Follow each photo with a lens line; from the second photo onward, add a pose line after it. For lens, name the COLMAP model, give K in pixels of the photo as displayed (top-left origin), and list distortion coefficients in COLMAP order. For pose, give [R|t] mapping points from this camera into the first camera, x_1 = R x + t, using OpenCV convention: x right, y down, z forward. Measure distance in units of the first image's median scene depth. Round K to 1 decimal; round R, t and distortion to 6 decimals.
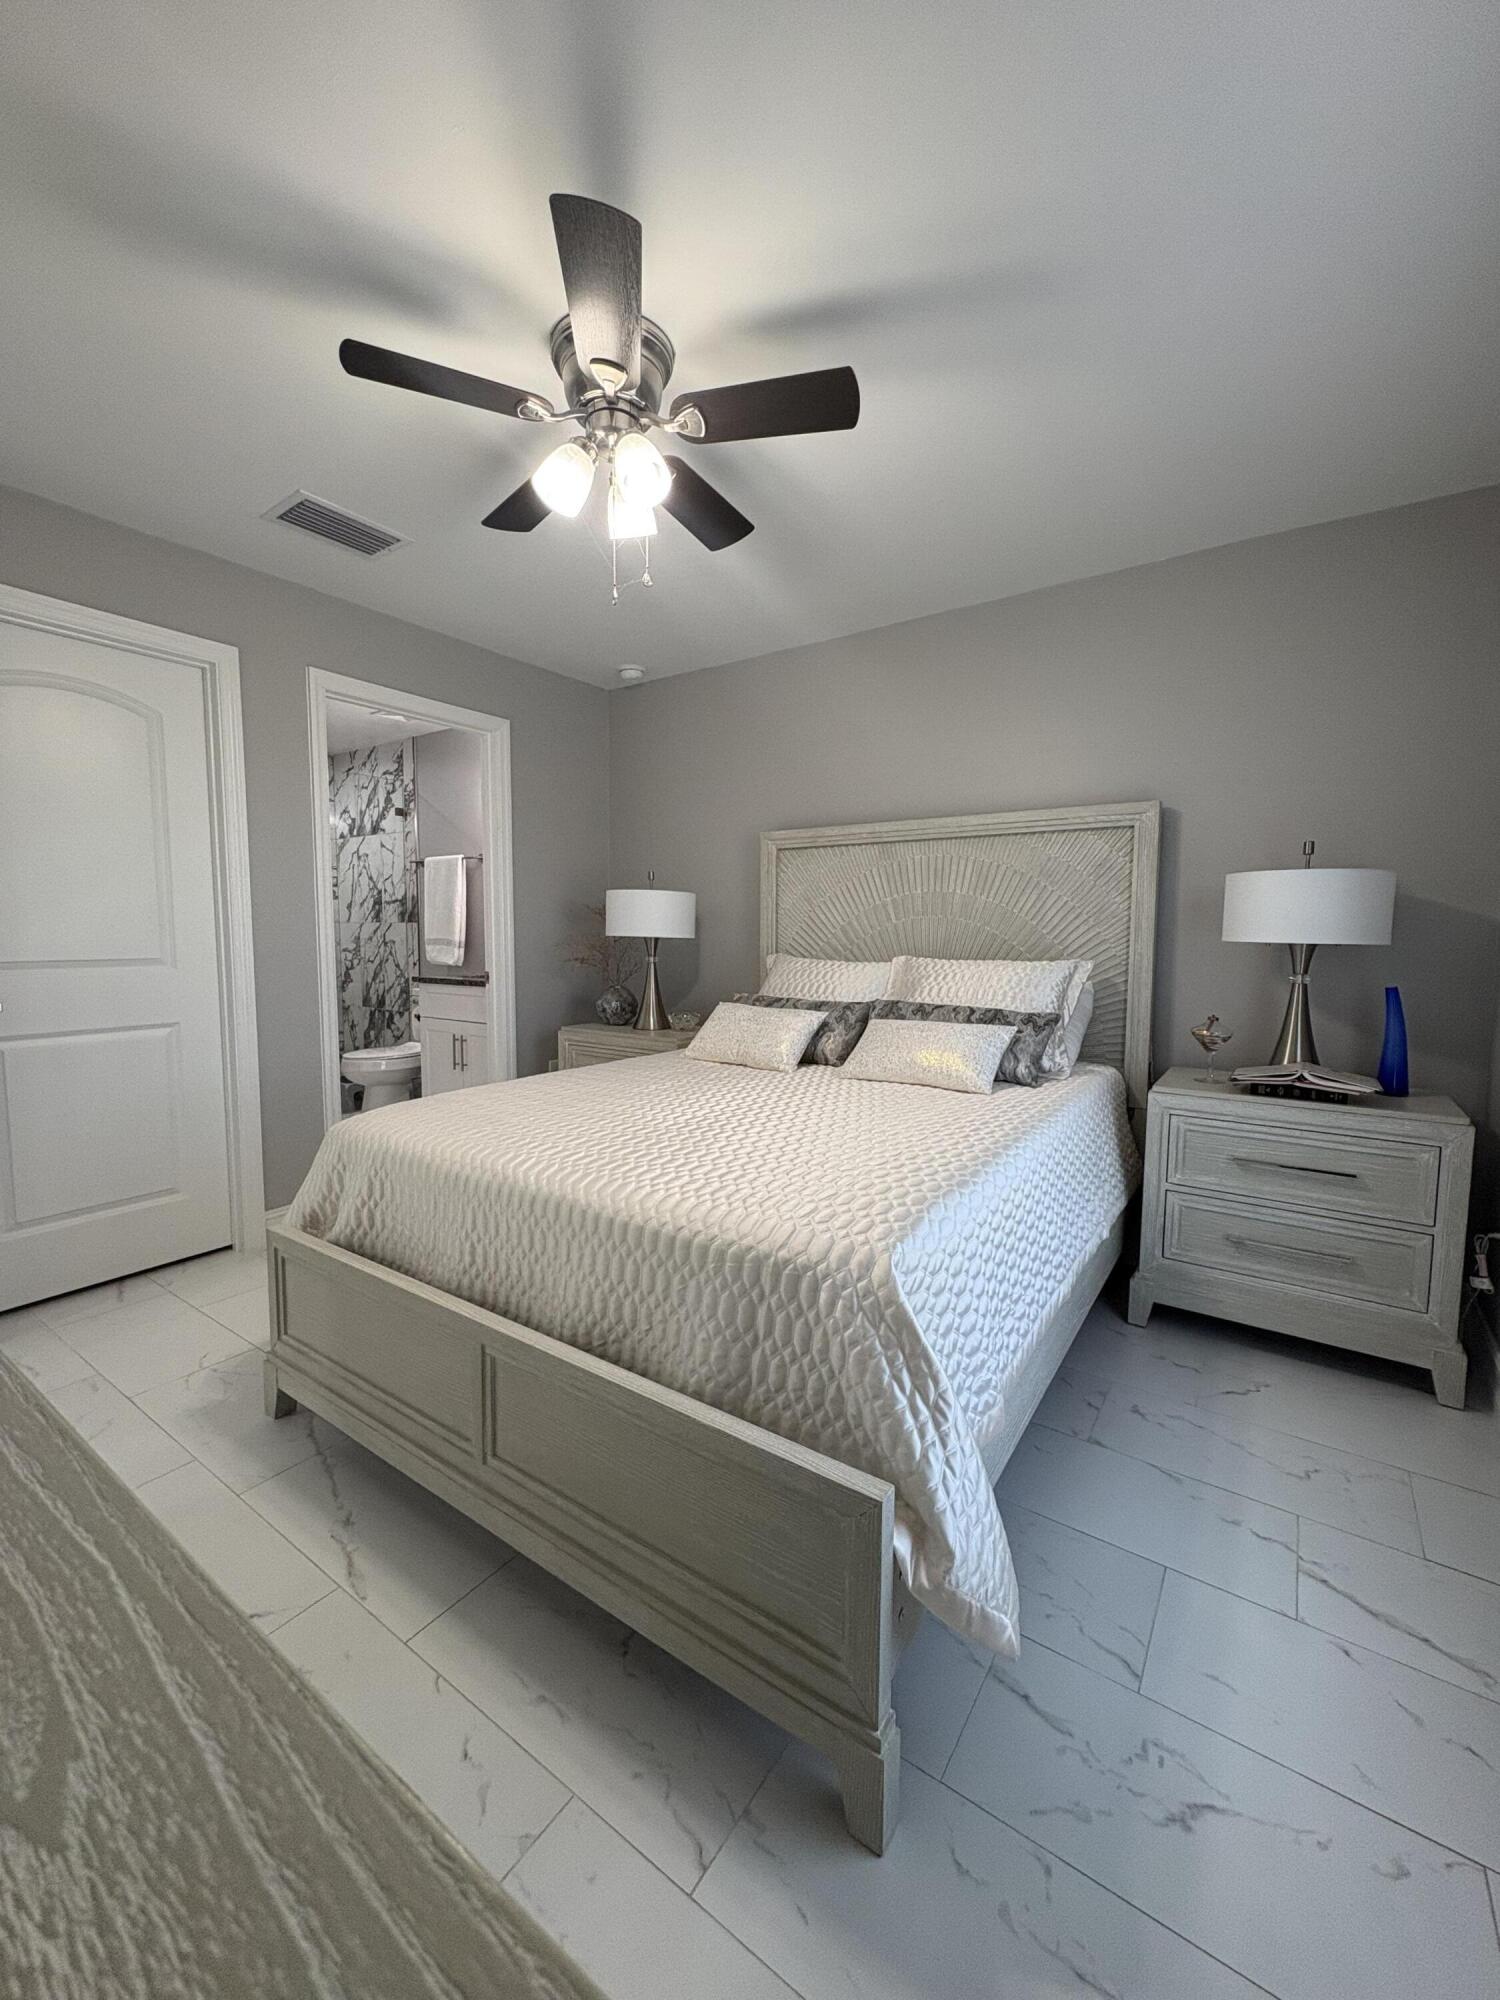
lens RADIAL K [[796.2, 0, 752.8], [0, 796.2, 991.3], [0, 0, 1]] dist [-0.001058, 0.000177]
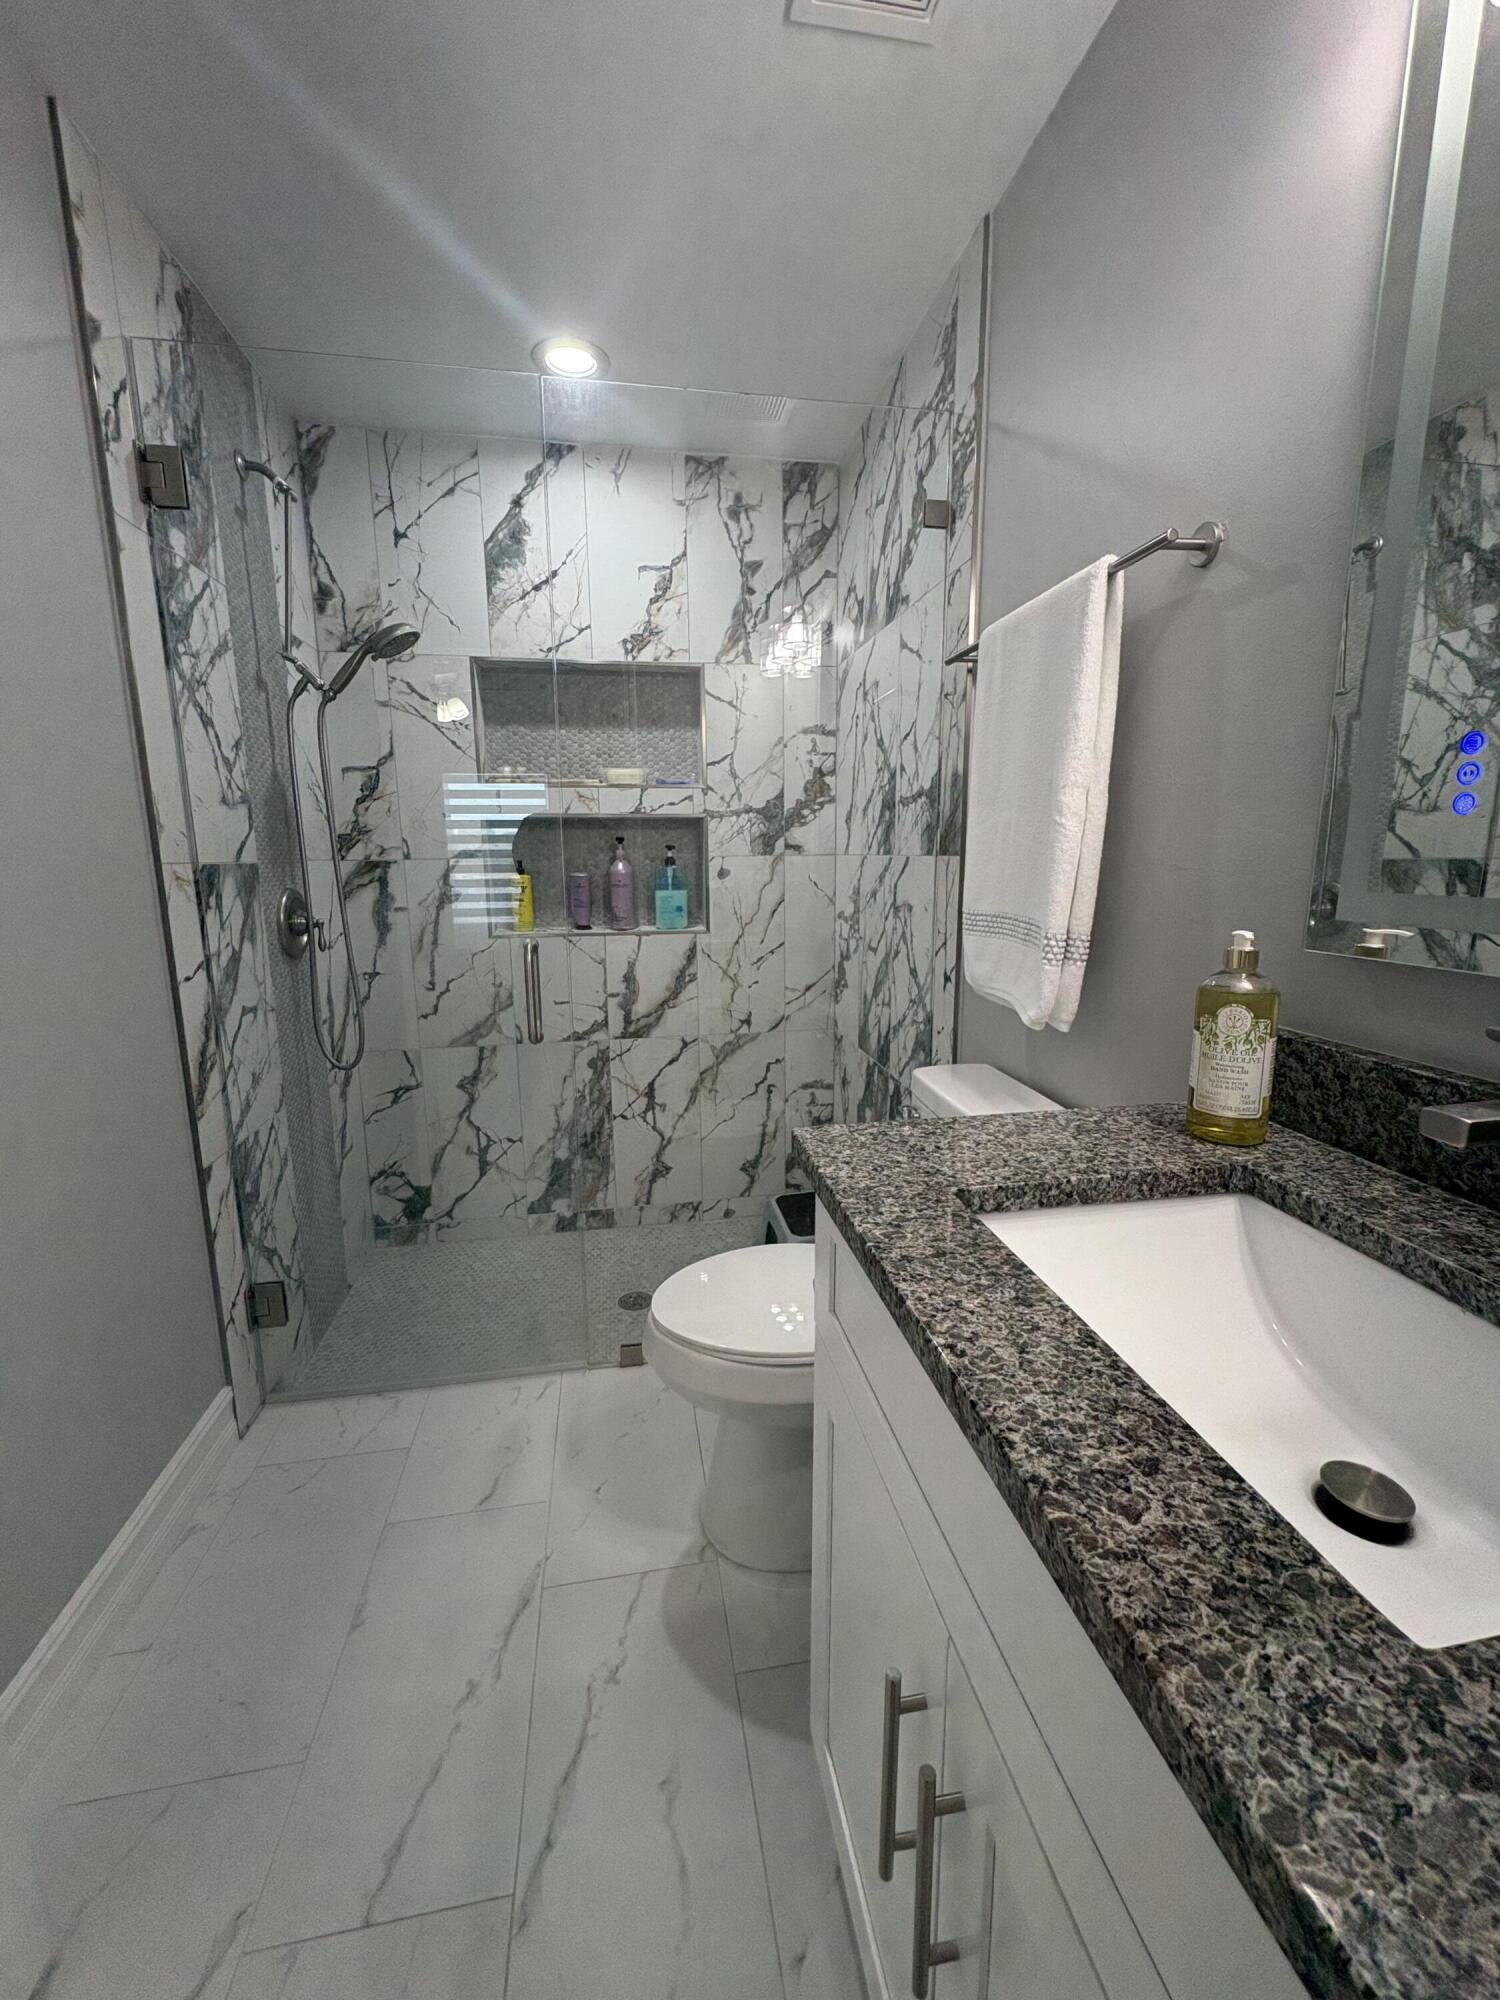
lens RADIAL K [[796.2, 0, 746.3], [0, 796.2, 998.0], [0, 0, 1]] dist [-0.001058, 0.000177]
pose [[0.700914, 0.116313, -0.703698, -0.241114], [-0.043216, 0.991726, 0.120876, -0.062853], [0.711936, -0.054313, 0.700141, 0.692674]]
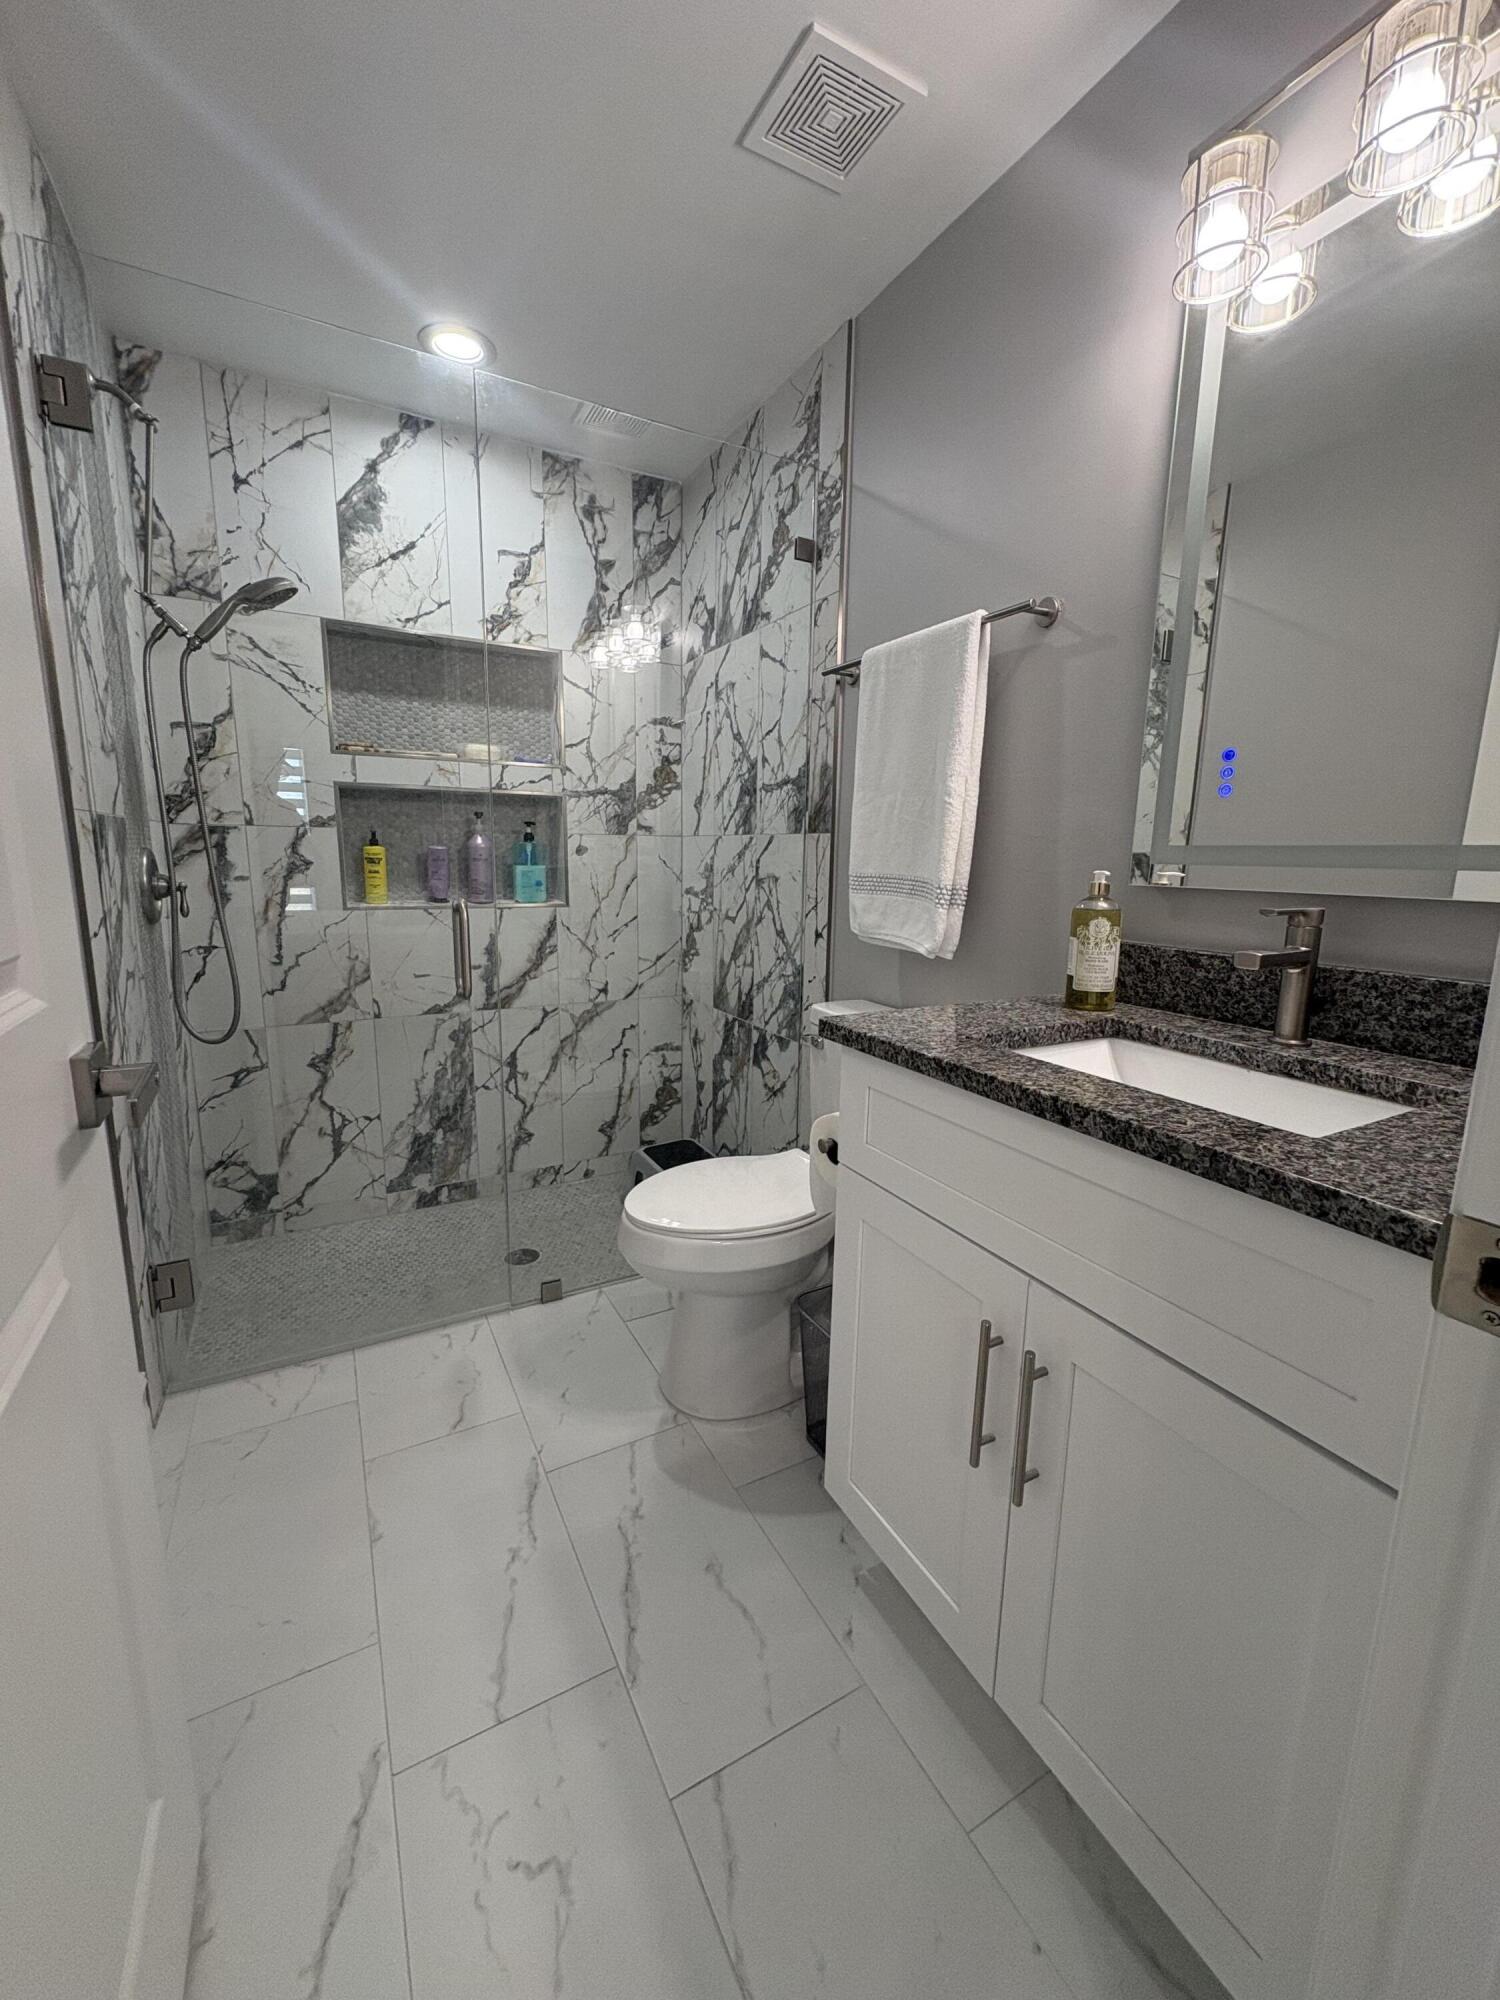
lens RADIAL K [[796.2, 0, 748.1], [0, 796.2, 997.6], [0, 0, 1]] dist [-0.001058, 0.000177]
pose [[0.892667, 0.089840, -0.441672, -0.269464], [-0.047199, 0.993178, 0.106628, -0.043855], [0.448238, -0.074337, 0.890818, 0.607453]]
